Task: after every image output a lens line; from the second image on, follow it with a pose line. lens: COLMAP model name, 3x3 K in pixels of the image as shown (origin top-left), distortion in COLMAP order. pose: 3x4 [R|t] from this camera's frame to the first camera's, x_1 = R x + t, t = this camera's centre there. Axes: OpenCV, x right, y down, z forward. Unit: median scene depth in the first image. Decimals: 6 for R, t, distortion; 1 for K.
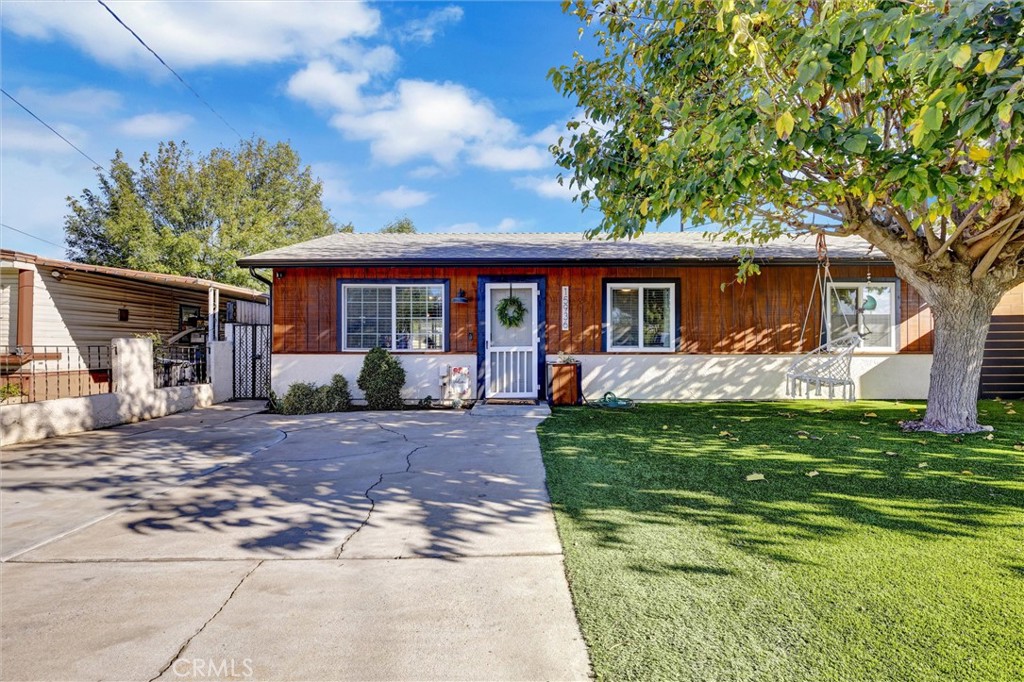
lens RADIAL K [[478.2, 0, 509.2], [0, 478.2, 343.1], [0, 0, 1]] dist [0.002123, 0.001466]
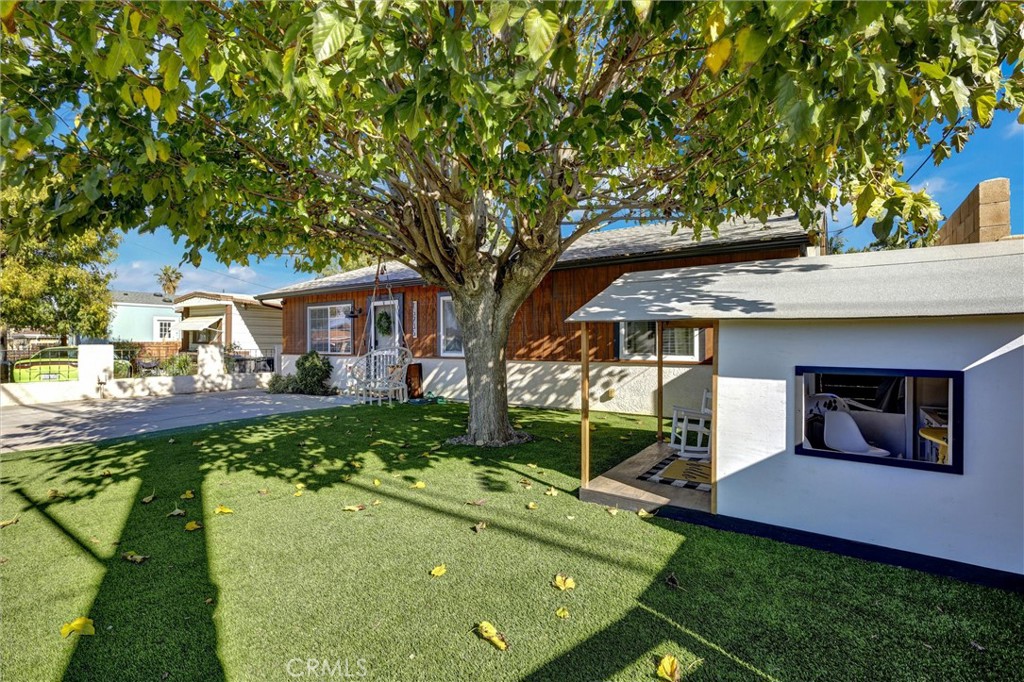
lens RADIAL K [[478.2, 0, 512.2], [0, 478.2, 344.7], [0, 0, 1]] dist [0.002123, 0.001466]
pose [[0.828340, 0.003717, -0.560214, 1.021944], [-0.001190, 0.999987, 0.004875, -0.017761], [0.560225, -0.003371, 0.828334, 0.151789]]
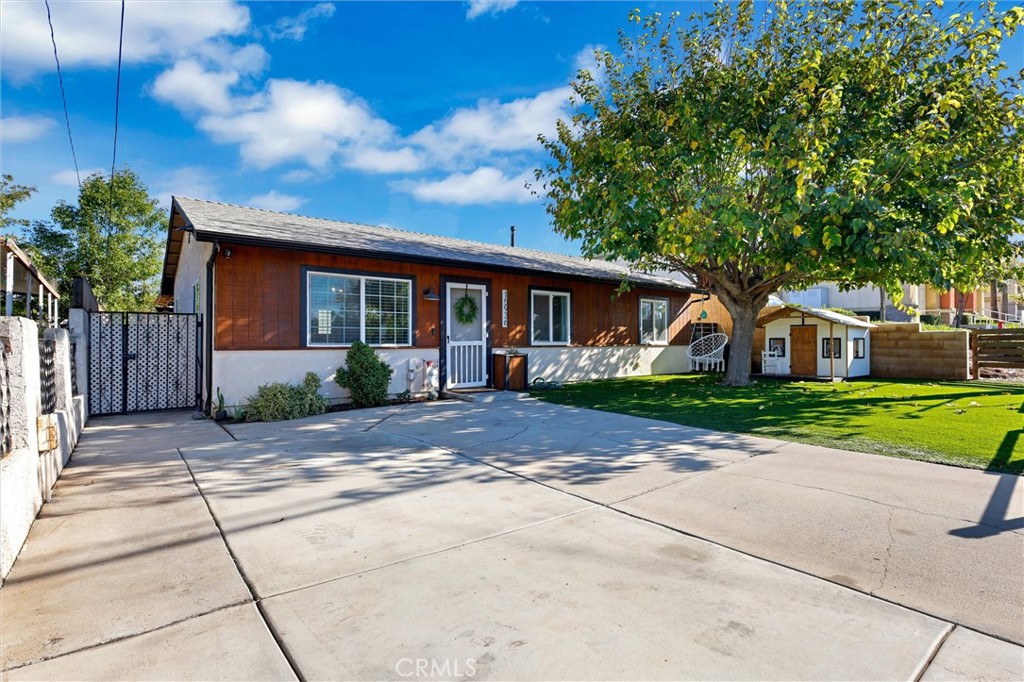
lens RADIAL K [[504.6, 0, 508.1], [0, 504.6, 332.6], [0, 0, 1]] dist [0.006552, 0.001851]
pose [[0.773254, 0.009948, 0.634019, -0.685855], [0.000105, 0.999875, -0.015818, 0.006151], [-0.634097, 0.012298, 0.773156, 0.036129]]
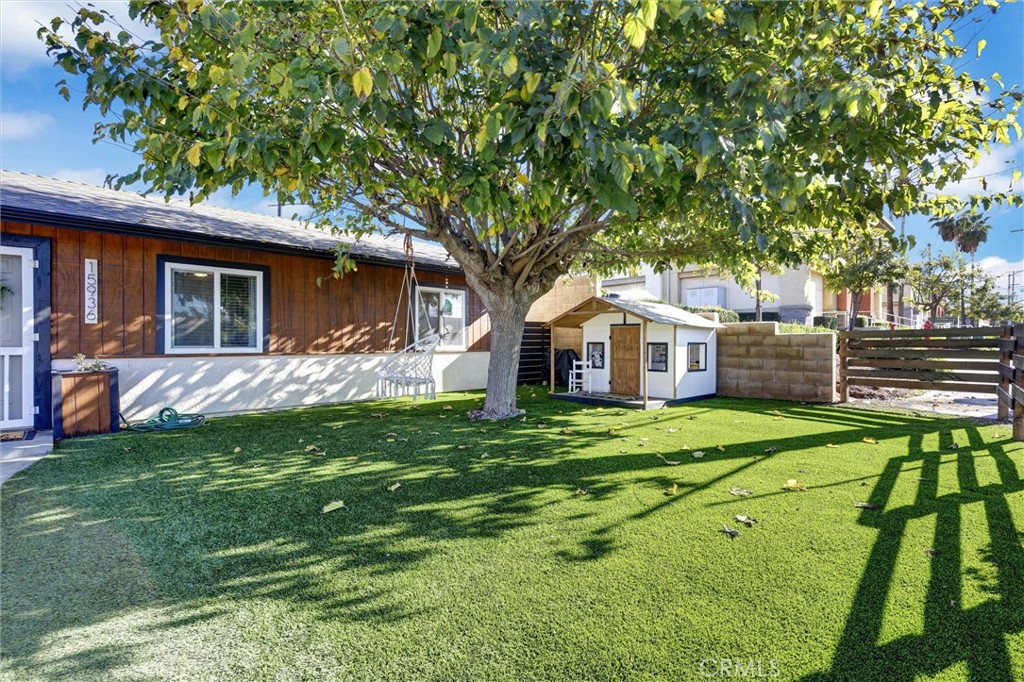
lens RADIAL K [[478.2, 0, 510.4], [0, 478.2, 343.7], [0, 0, 1]] dist [0.002123, 0.001466]
pose [[0.715978, -0.001004, 0.698122, 0.069840], [-0.003405, 0.999982, 0.004931, -0.002780], [-0.698115, -0.005907, 0.715961, 0.087174]]
